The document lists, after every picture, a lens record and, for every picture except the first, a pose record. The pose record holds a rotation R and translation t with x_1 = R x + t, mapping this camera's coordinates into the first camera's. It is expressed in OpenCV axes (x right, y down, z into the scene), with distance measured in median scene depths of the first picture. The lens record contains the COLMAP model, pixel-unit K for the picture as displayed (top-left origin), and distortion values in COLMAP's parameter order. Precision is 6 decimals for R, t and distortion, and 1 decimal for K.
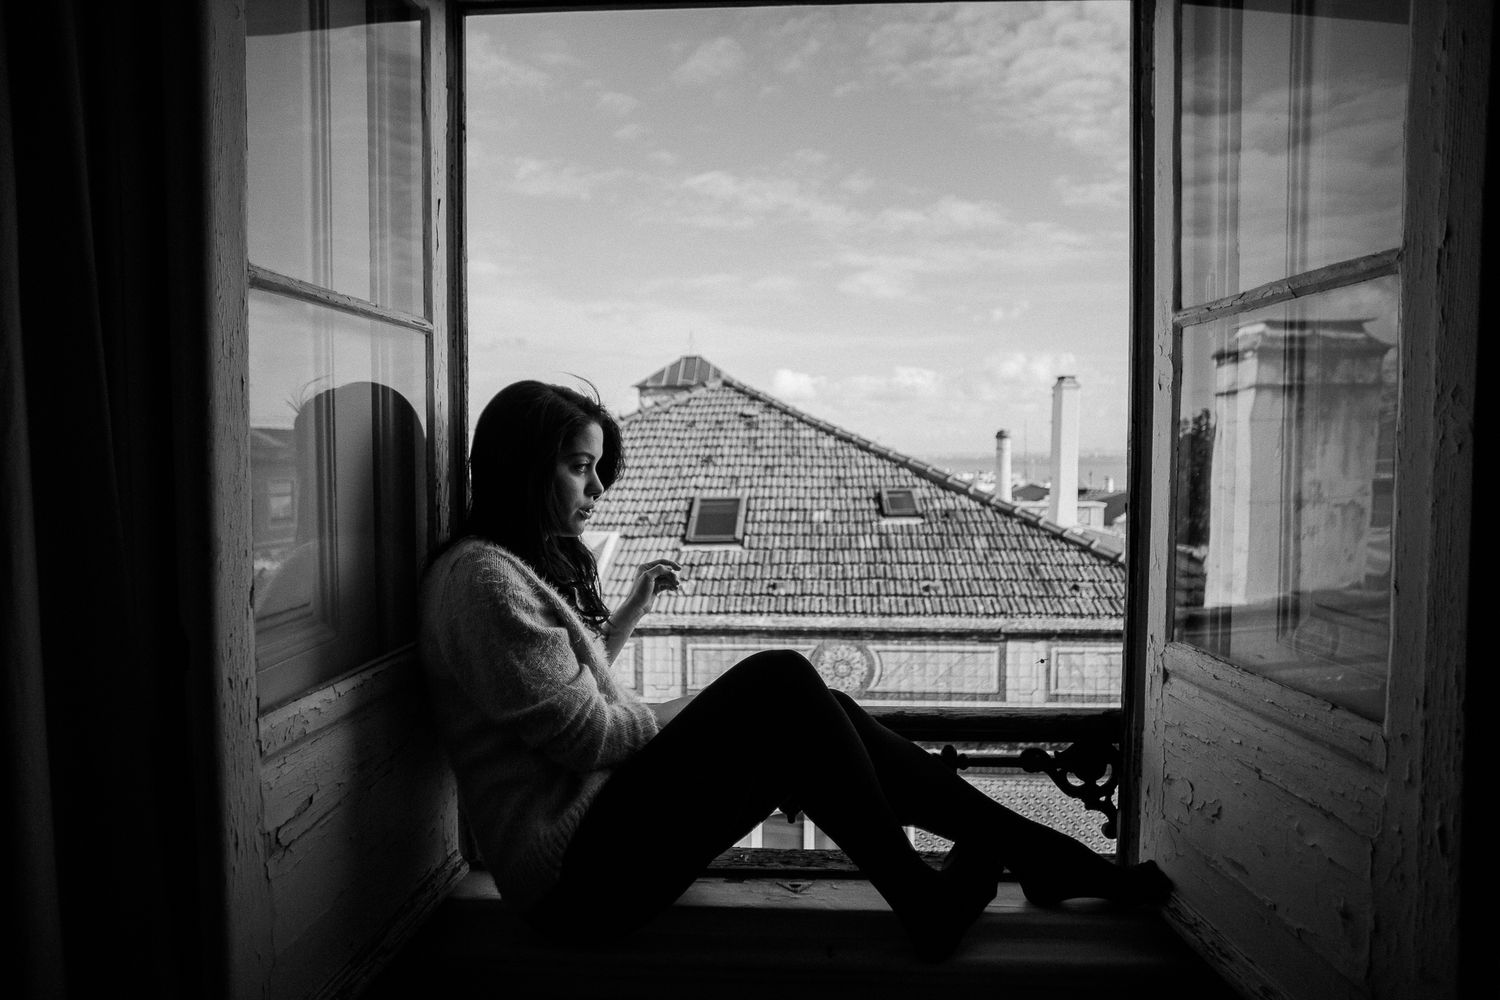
lens RADIAL K [[876.7, 0, 747.1], [0, 876.7, 537.6], [0, 0, 1]] dist [0.001101, 0.000132]
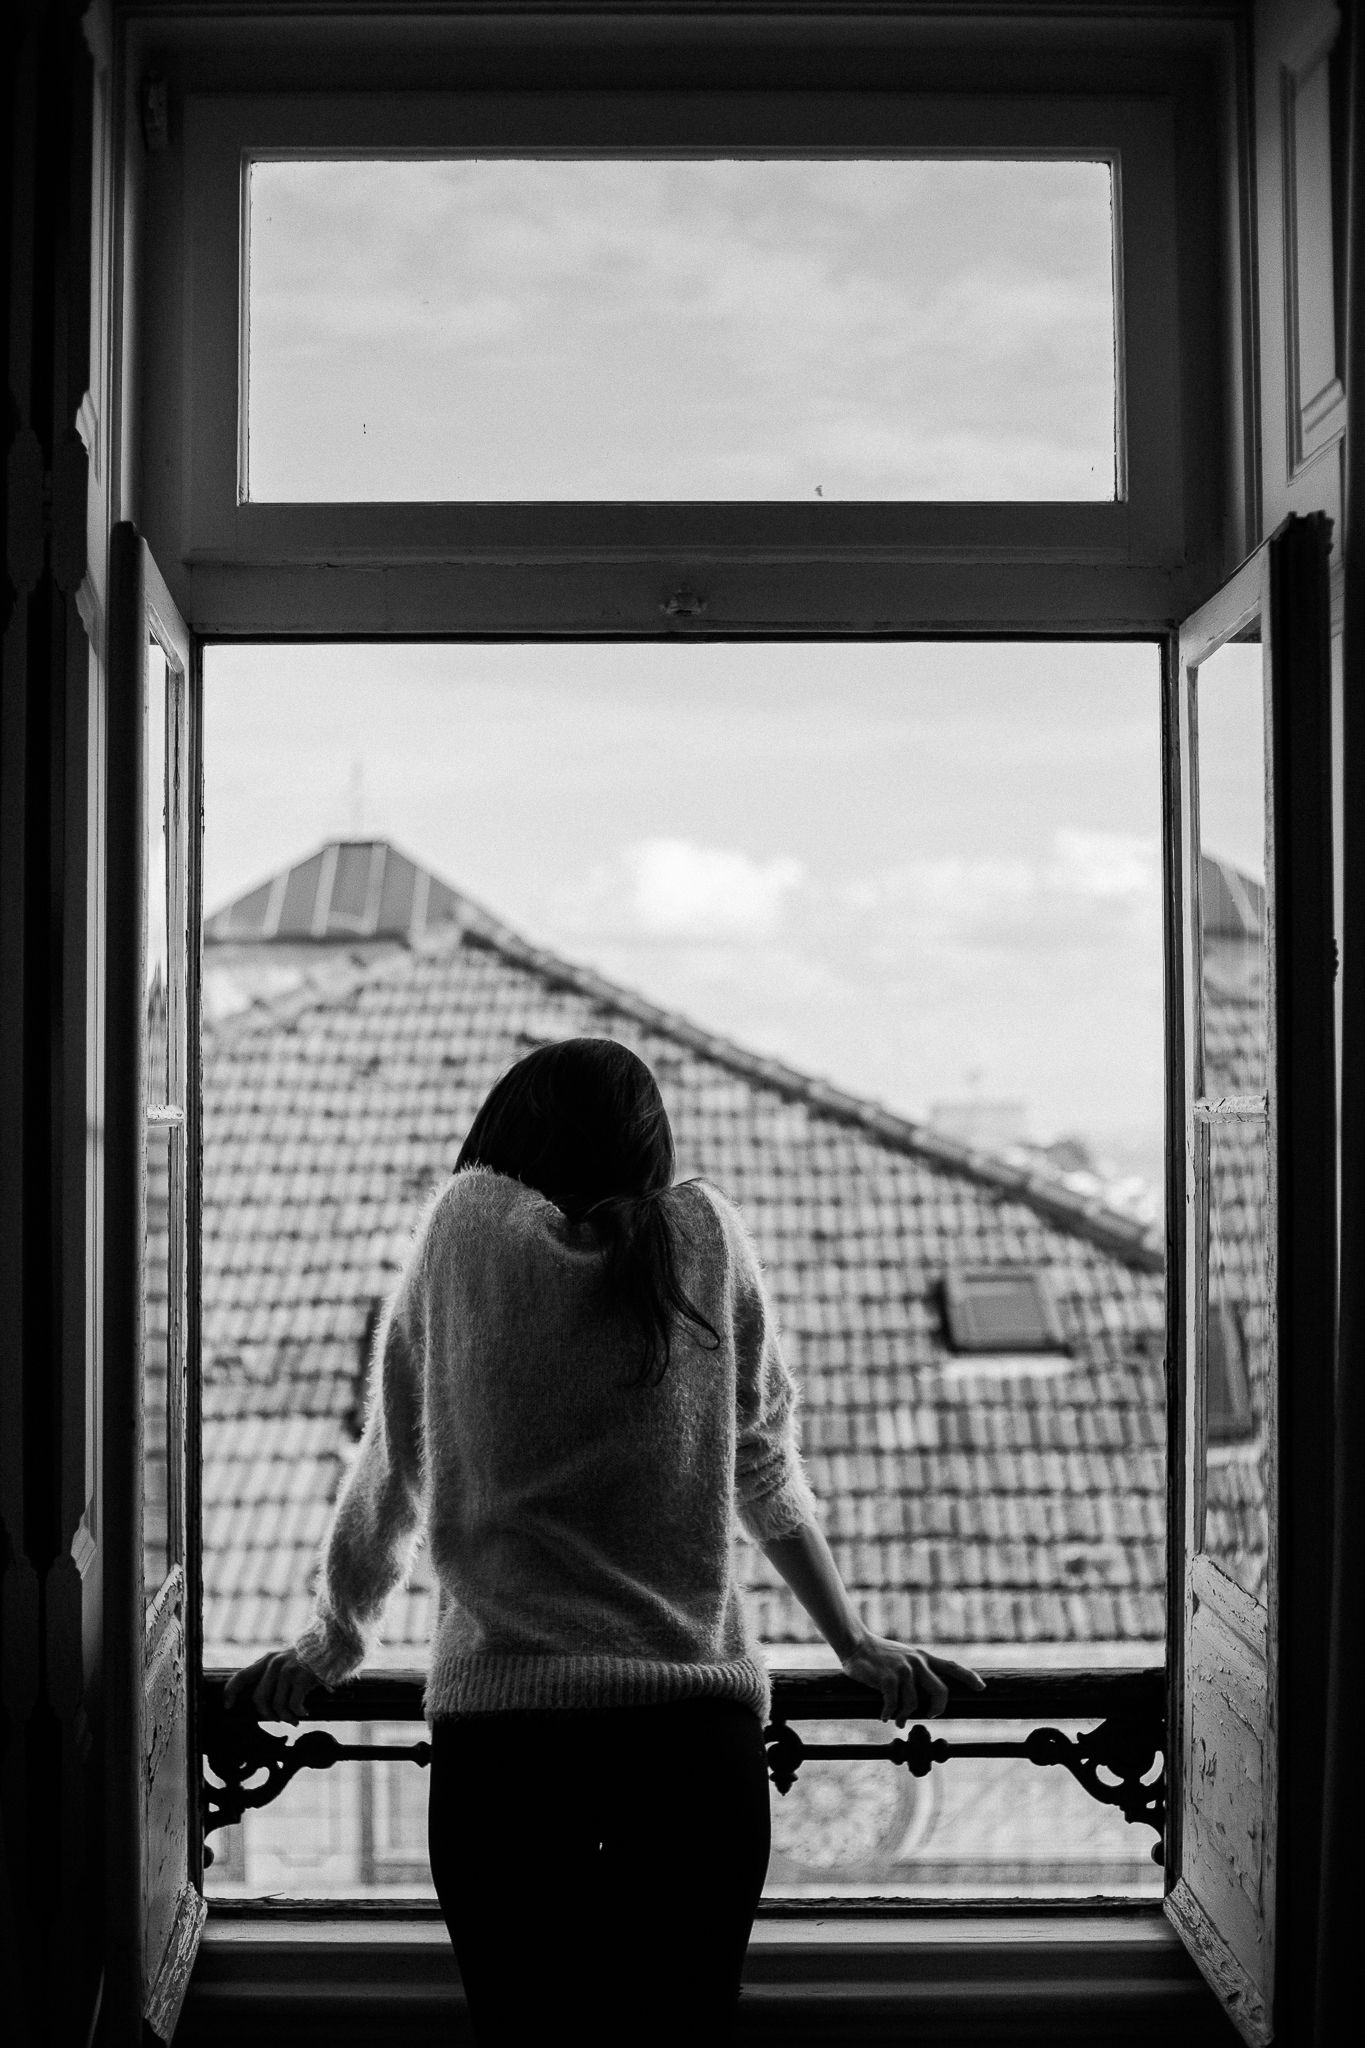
lens RADIAL K [[2973.1, 0, 682.5], [0, 2973.1, 1024.0], [0, 0, 1]] dist [-0.031873, -0.084623]
pose [[0.998627, 0.001940, 0.052342, -0.006197], [0.005008, 0.991200, -0.132275, 0.000863], [-0.052138, 0.132355, 0.989830, -0.122643]]
